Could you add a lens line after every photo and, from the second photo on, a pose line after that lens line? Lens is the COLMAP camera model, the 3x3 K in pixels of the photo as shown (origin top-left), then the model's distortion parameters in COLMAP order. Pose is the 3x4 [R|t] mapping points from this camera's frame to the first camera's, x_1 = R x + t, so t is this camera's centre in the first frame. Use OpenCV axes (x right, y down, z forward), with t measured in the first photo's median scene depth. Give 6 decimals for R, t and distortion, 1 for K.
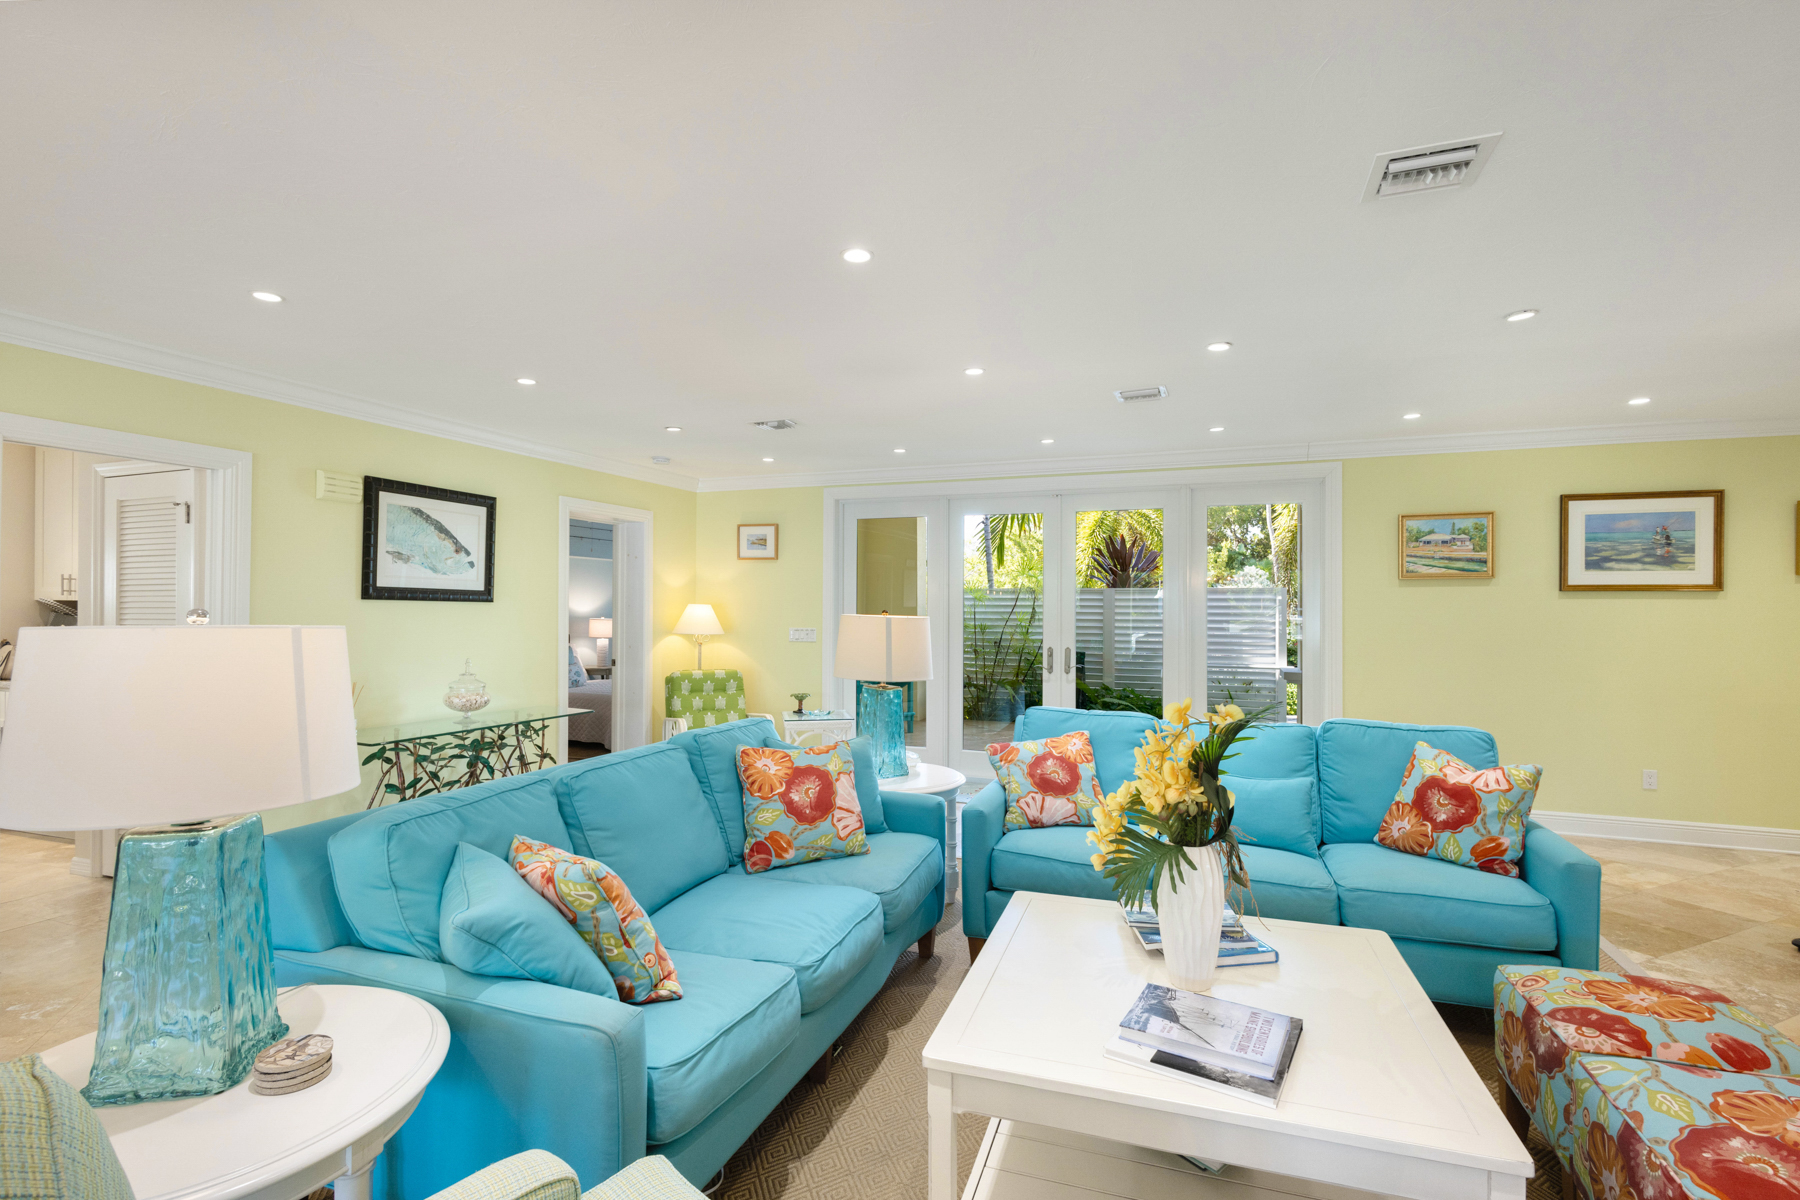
lens RADIAL K [[854.5, 0, 902.9], [0, 854.5, 597.9], [0, 0, 1]] dist [0.014681, -0.006565]
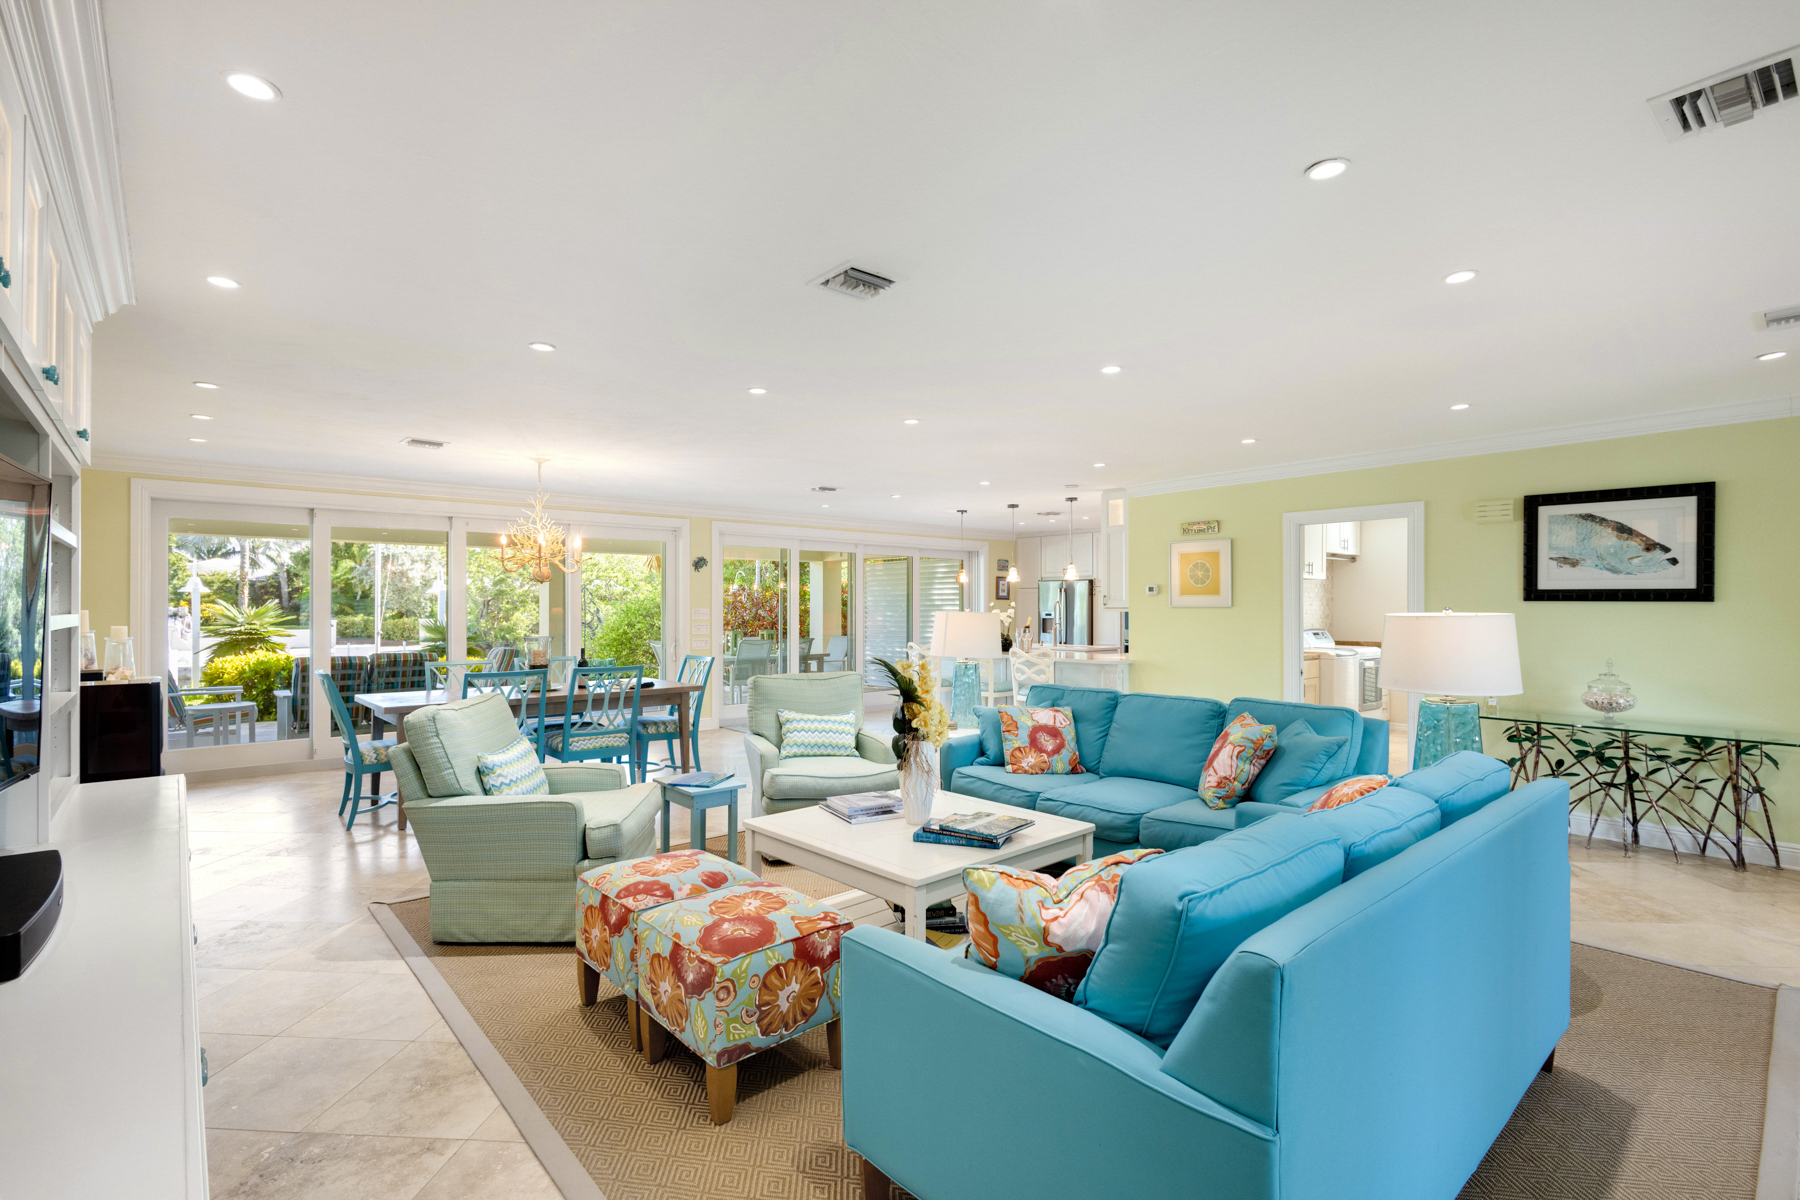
lens RADIAL K [[854.5, 0, 887.0], [0, 854.5, 601.3], [0, 0, 1]] dist [0.014681, -0.006565]
pose [[-0.491728, -0.007533, -0.870716, 0.738224], [0.009276, 0.999861, -0.013889, 0.009787], [0.870699, -0.014906, -0.491590, 0.712434]]
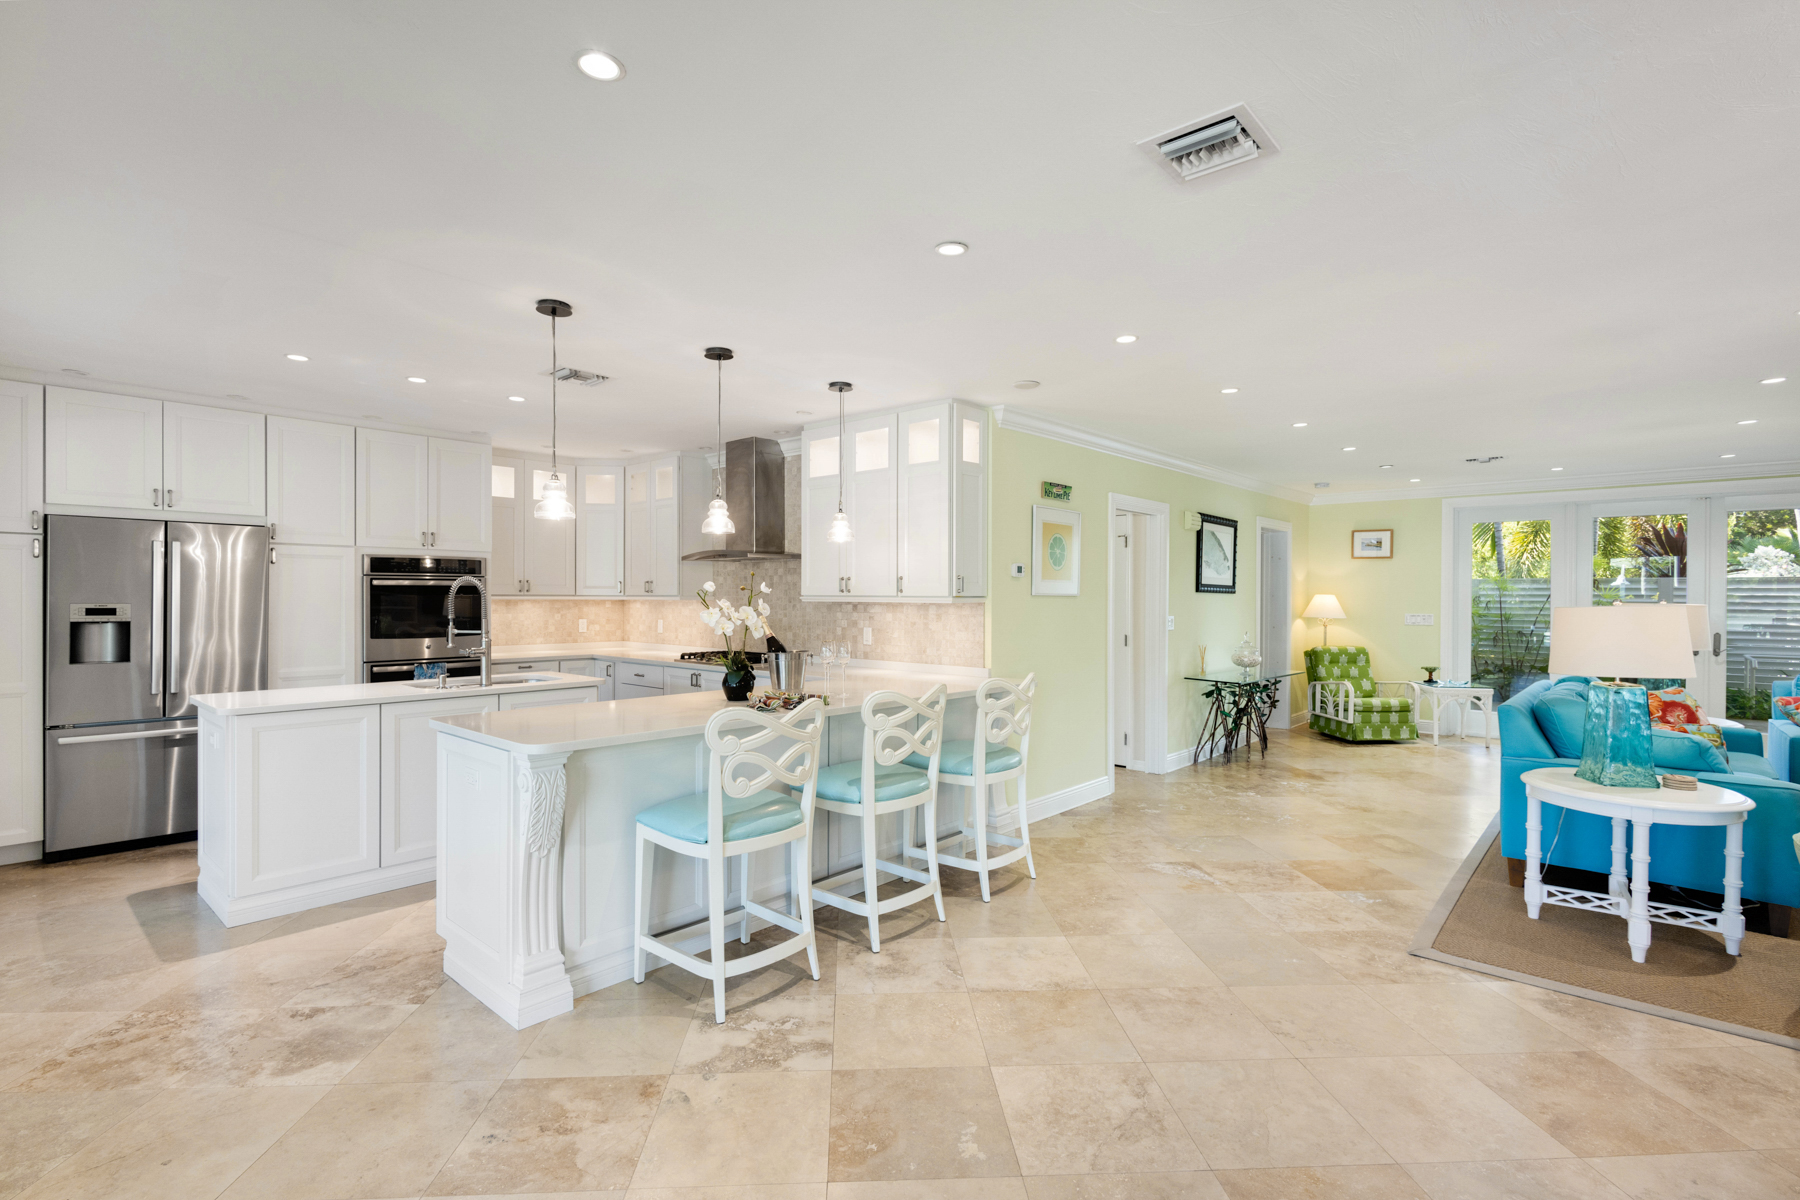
lens RADIAL K [[854.5, 0, 922.0], [0, 854.5, 602.8], [0, 0, 1]] dist [0.014681, -0.006565]
pose [[0.934544, 0.003201, -0.355834, -0.473734], [0.003309, 0.999838, 0.017686, -0.006888], [0.355833, -0.017706, 0.934382, -0.548221]]
